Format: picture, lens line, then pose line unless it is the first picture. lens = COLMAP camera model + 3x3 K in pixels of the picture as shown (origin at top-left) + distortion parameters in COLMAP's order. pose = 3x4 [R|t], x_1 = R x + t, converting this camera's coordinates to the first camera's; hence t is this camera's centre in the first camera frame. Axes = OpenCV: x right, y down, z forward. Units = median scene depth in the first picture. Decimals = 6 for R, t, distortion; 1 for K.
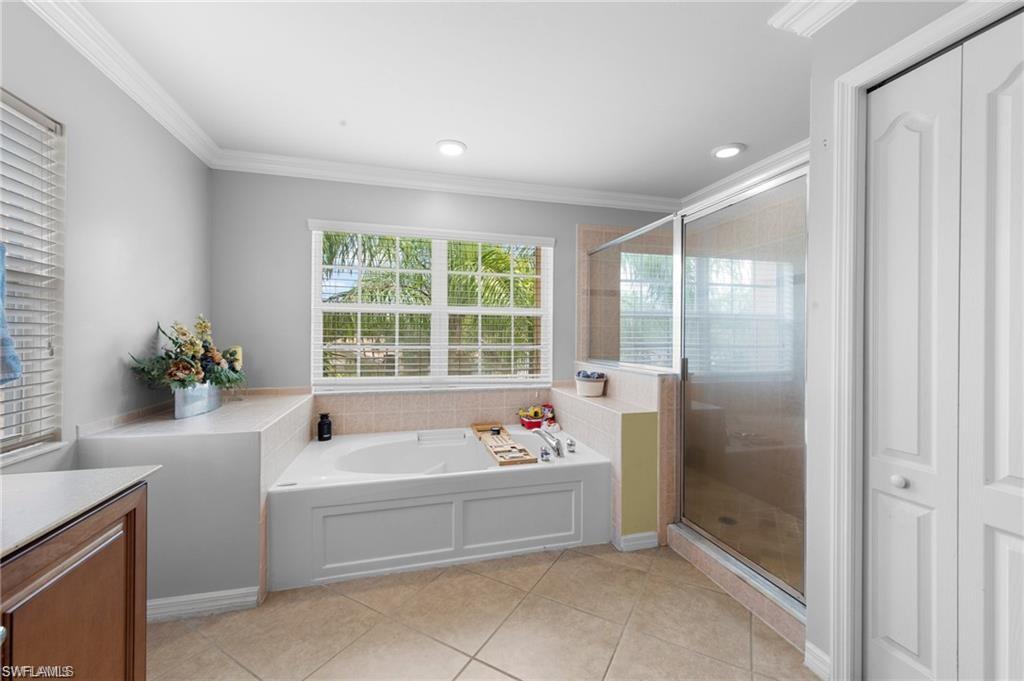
lens RADIAL K [[398.2, 0, 509.4], [0, 398.2, 340.6], [0, 0, 1]] dist [0.004009, 0.000039]
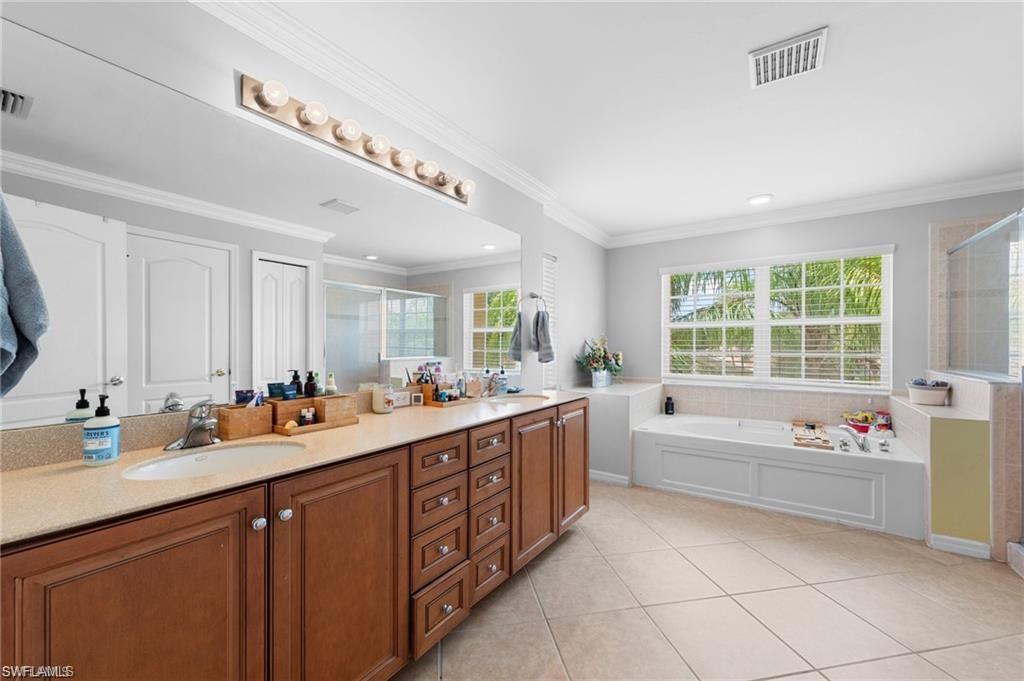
lens RADIAL K [[398.2, 0, 509.4], [0, 398.2, 340.6], [0, 0, 1]] dist [0.004009, 0.000039]
pose [[0.637210, -0.016563, -0.770512, 0.353600], [-0.002674, 0.999716, -0.023701, 0.009593], [0.770686, 0.017162, 0.636984, -0.481104]]
